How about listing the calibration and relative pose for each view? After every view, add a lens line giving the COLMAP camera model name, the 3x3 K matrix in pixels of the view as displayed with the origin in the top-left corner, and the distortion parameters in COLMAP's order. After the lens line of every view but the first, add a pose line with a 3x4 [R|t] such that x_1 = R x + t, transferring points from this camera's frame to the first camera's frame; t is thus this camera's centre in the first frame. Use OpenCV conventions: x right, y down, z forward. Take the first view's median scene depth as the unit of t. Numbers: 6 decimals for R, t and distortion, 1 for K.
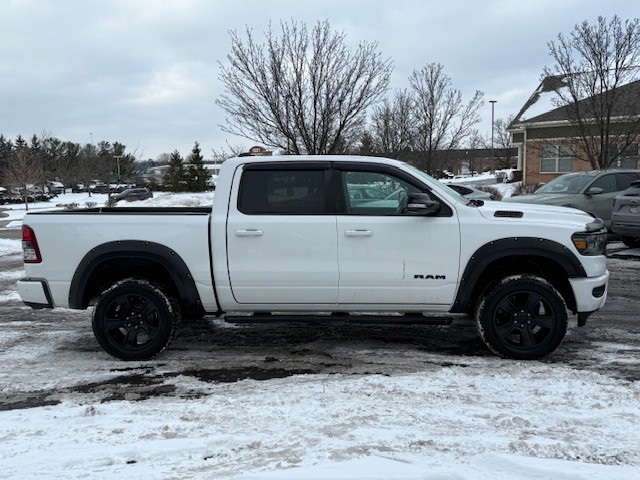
lens RADIAL K [[656.7, 0, 320.0], [0, 656.7, 240.0], [0, 0, 1]] dist [0.056114, -0.014678]
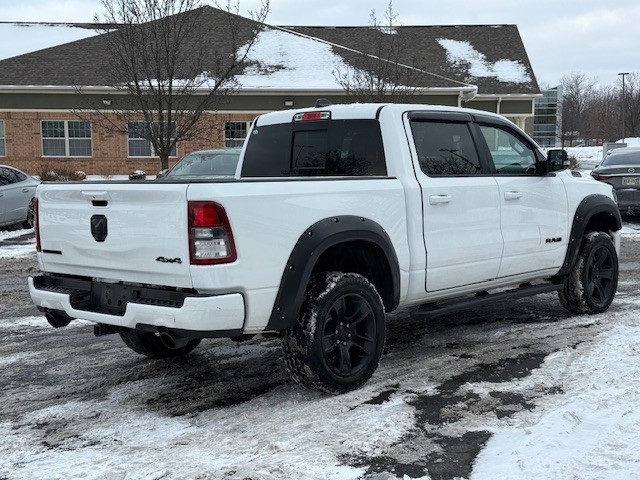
lens RADIAL K [[902.7, 0, 320.0], [0, 902.7, 240.0], [0, 0, 1]] dist [0.142754, -0.033997]
pose [[0.620385, -0.062398, 0.781811, -1.061152], [0.081828, 0.996539, 0.014603, 0.009217], [-0.780017, 0.054914, 0.623344, 0.438652]]
